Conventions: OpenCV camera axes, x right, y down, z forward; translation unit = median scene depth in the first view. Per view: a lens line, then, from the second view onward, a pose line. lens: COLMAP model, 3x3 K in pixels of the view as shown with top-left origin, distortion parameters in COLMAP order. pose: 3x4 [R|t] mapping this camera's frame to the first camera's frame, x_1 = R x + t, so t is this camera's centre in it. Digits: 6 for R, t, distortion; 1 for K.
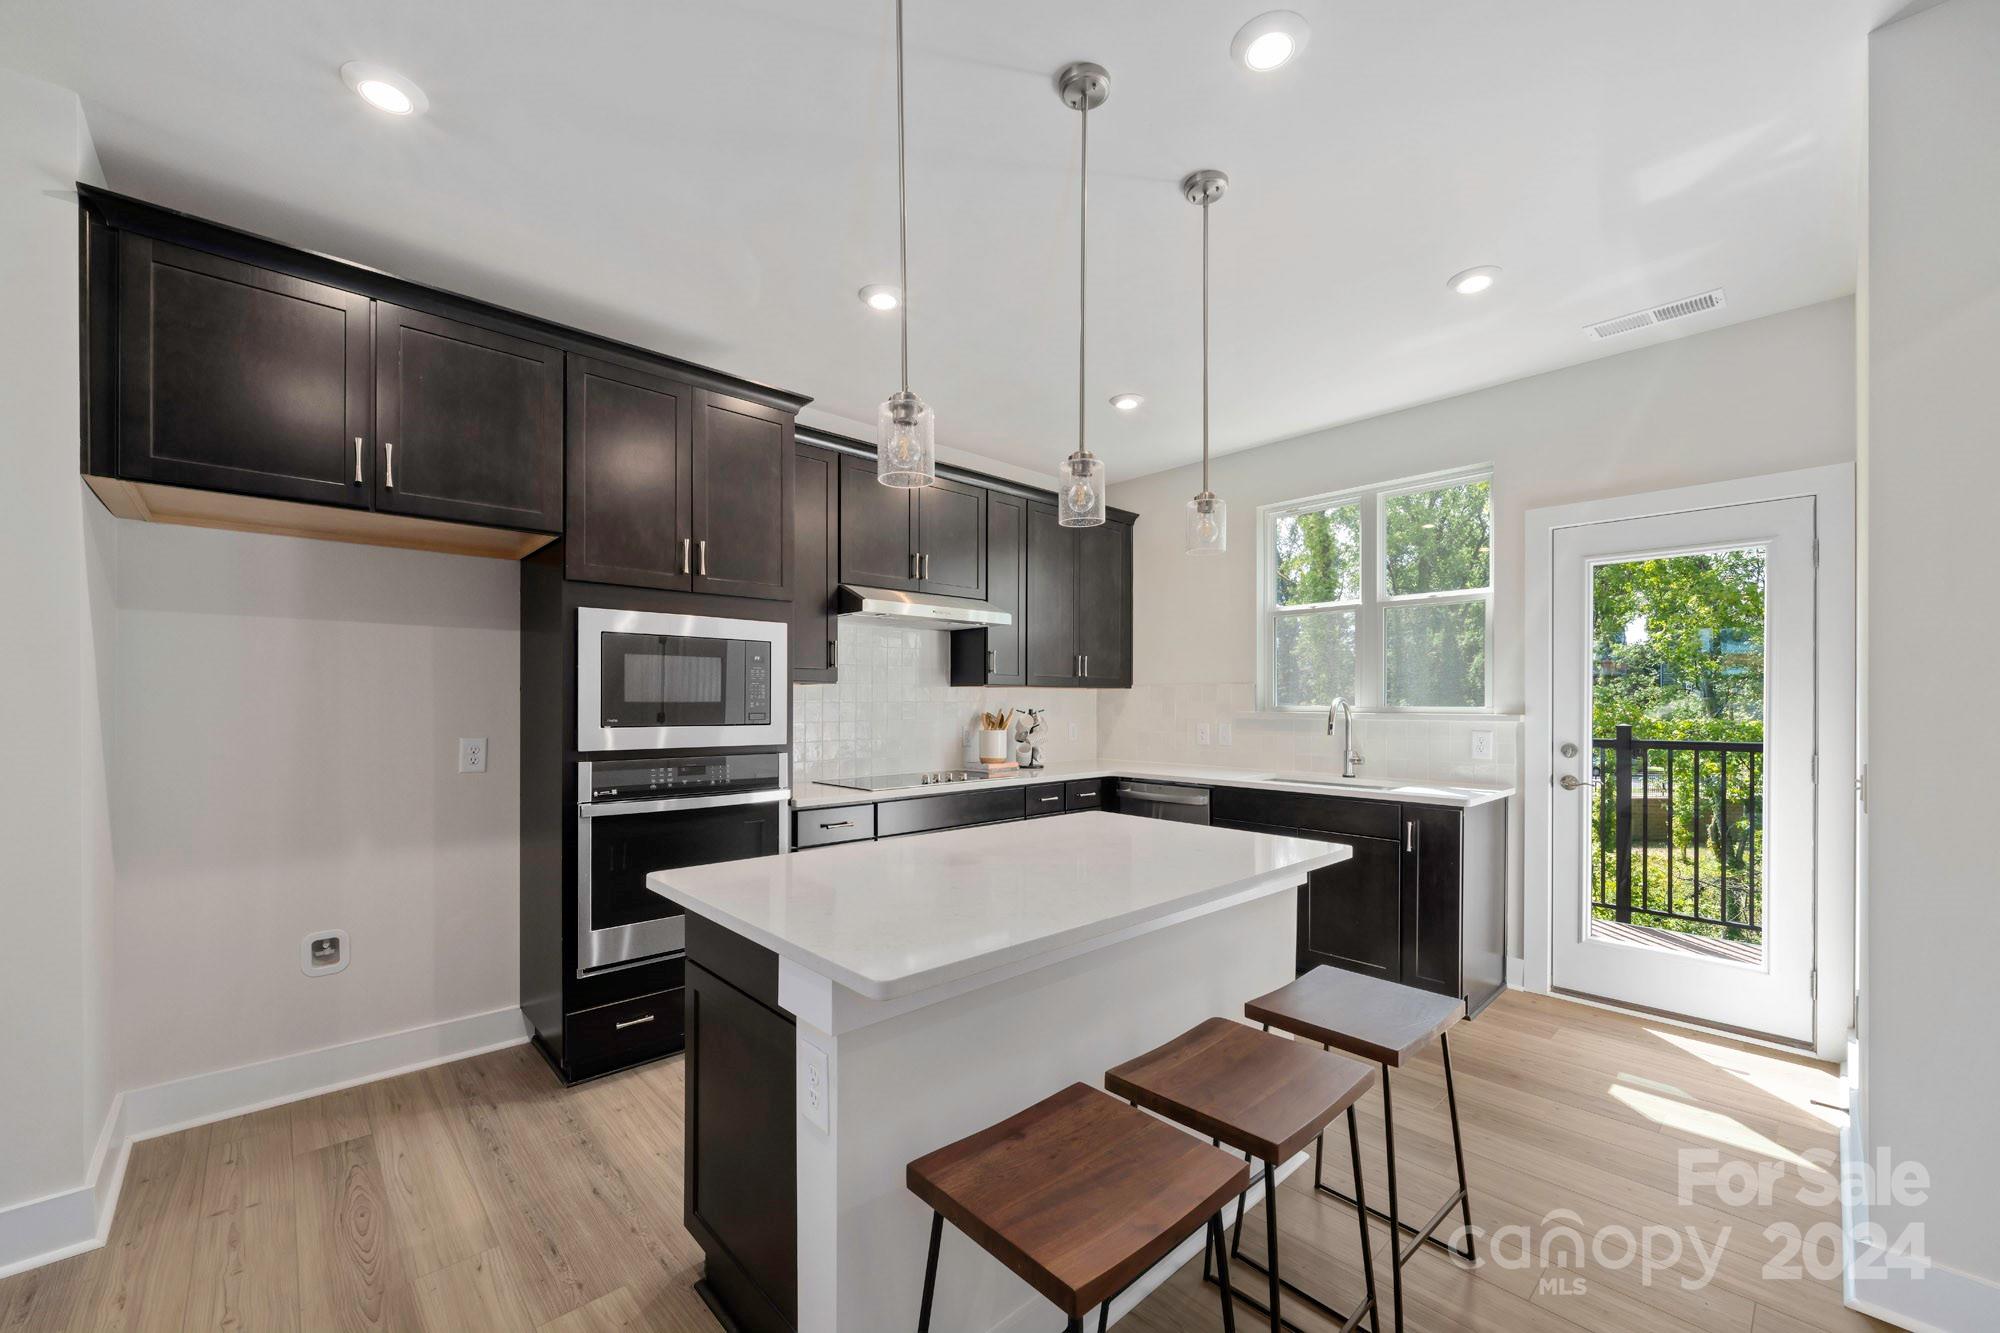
lens RADIAL K [[791.1, 0, 976.7], [0, 791.1, 701.4], [0, 0, 1]] dist [-0.003620, -0.000186]
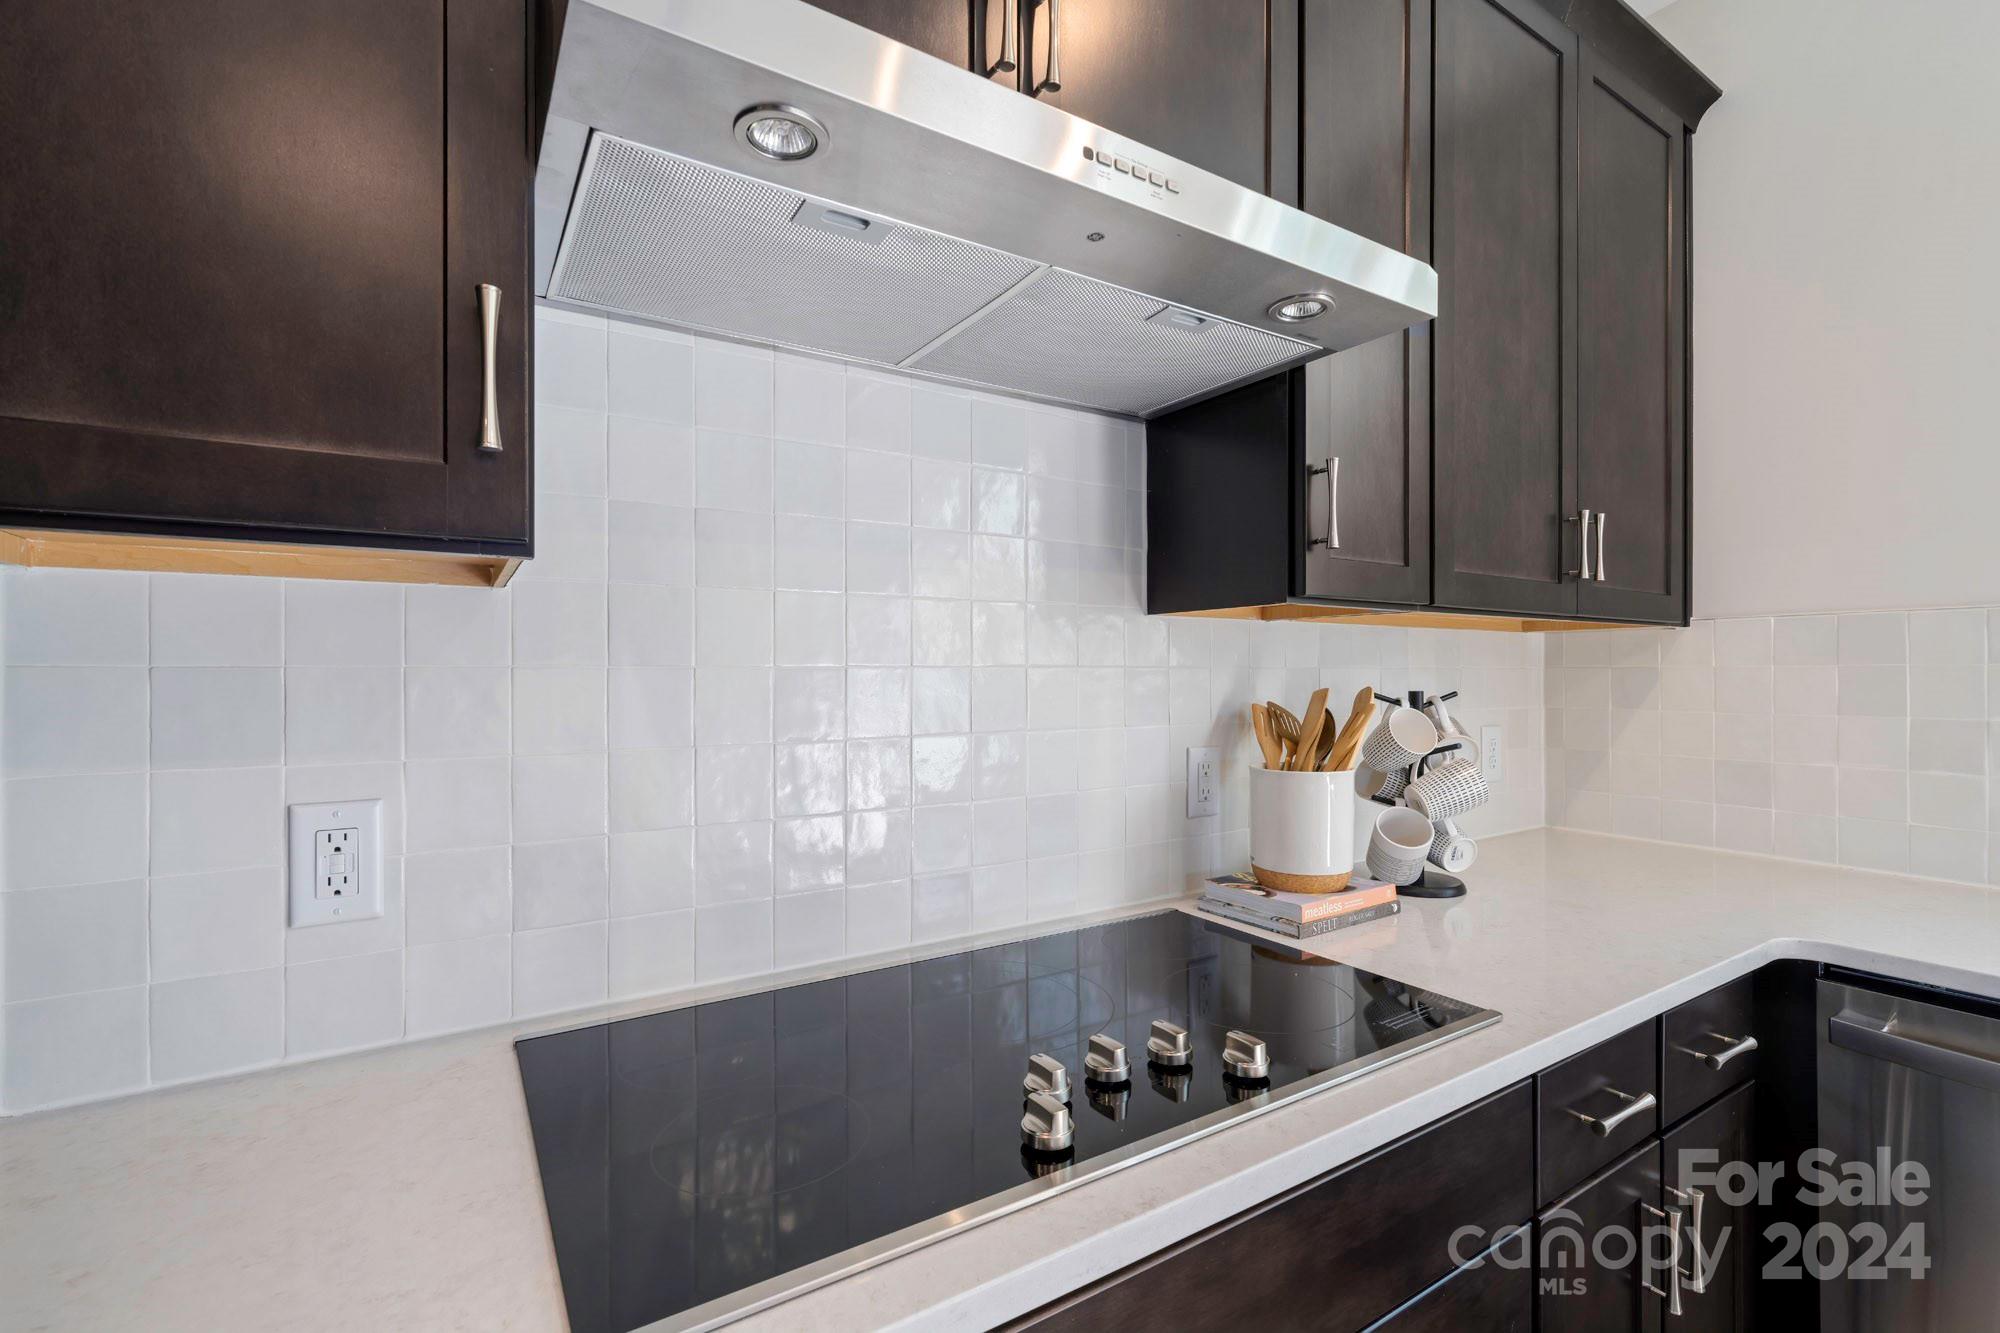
lens RADIAL K [[881.1, 0, 992.0], [0, 881.1, 674.2], [0, 0, 1]] dist [-0.005014, 0.000166]
pose [[0.986667, -0.000758, -0.162750, -0.036031], [0.002151, 0.999963, 0.008384, 0.000347], [0.162738, -0.008623, 0.986632, 0.667471]]
